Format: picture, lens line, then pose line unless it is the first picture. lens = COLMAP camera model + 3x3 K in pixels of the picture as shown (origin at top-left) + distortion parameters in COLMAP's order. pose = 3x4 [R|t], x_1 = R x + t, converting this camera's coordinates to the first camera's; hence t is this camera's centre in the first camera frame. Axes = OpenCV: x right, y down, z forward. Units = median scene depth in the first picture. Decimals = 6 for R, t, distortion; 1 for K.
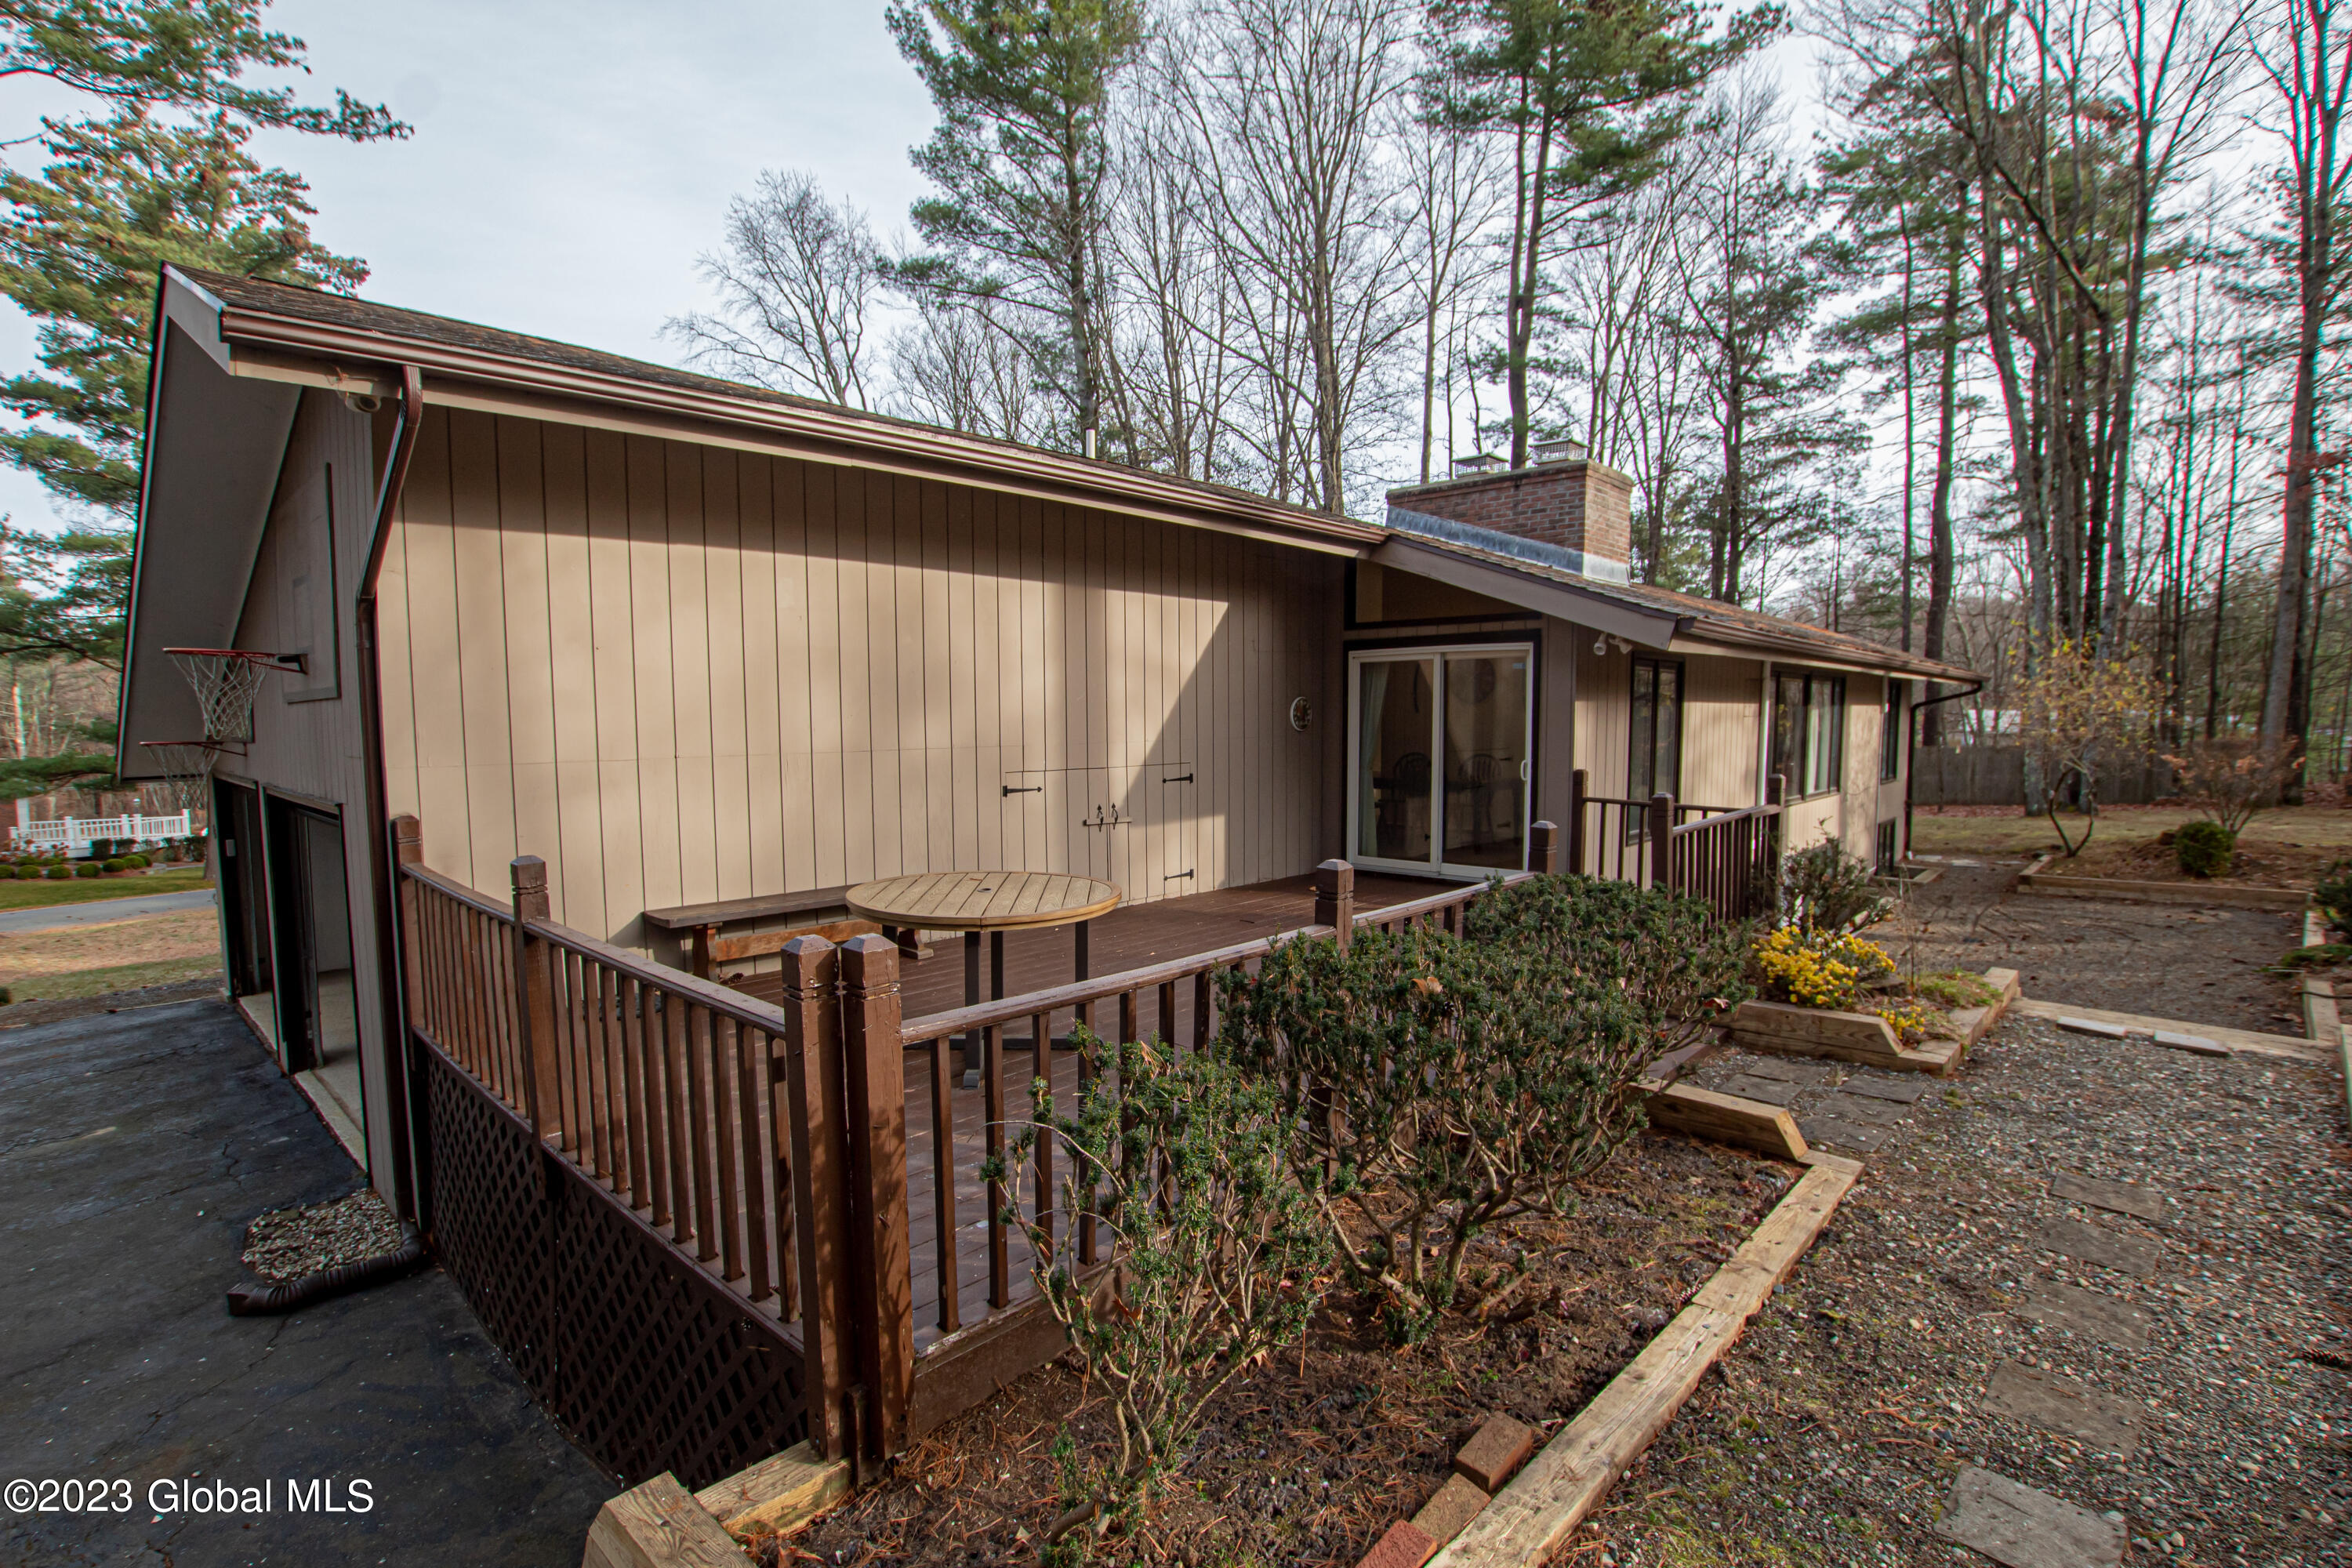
lens RADIAL K [[1085.2, 0, 1174.5], [0, 1085.2, 799.7], [0, 0, 1]] dist [-0.037019, 0.008293]
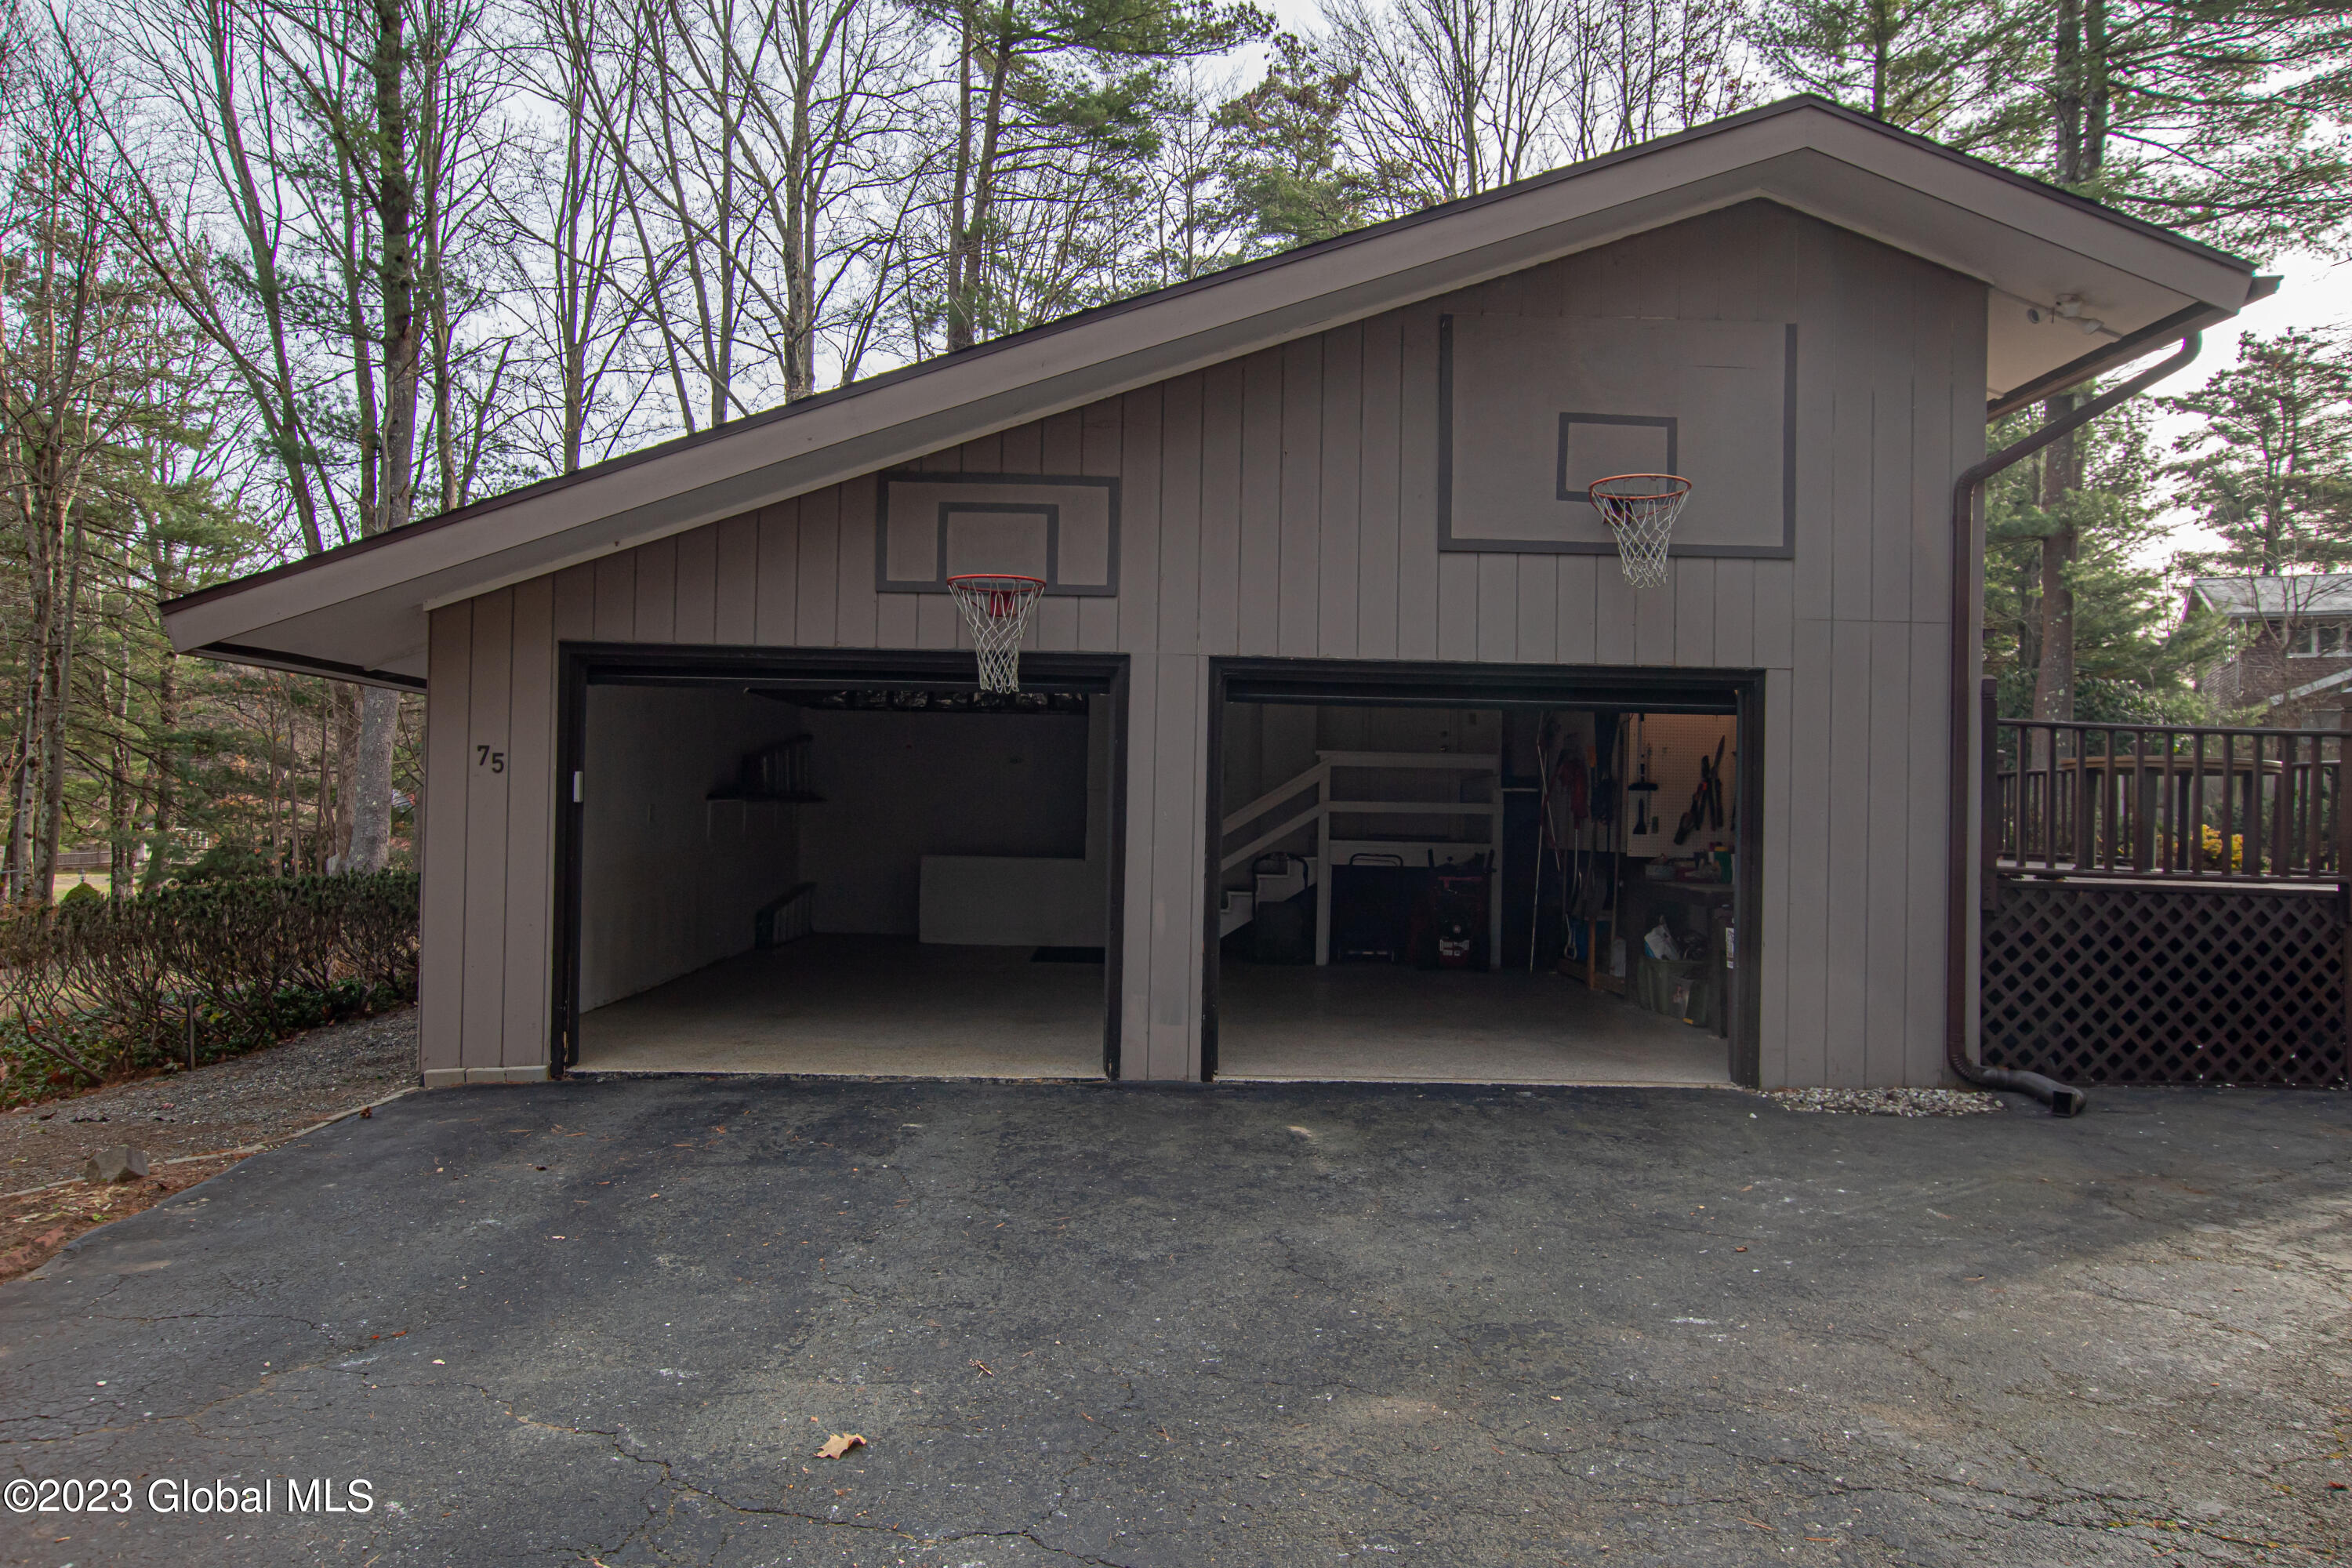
lens RADIAL K [[1645.4, 0, 1176.0], [0, 1645.4, 784.0], [0, 0, 1]] dist [-0.005128, 0.001358]
pose [[0.709254, 0.037492, 0.703955, -0.413966], [0.029602, 0.996120, -0.082877, 0.039416], [-0.704331, 0.079620, 0.705392, 0.068107]]
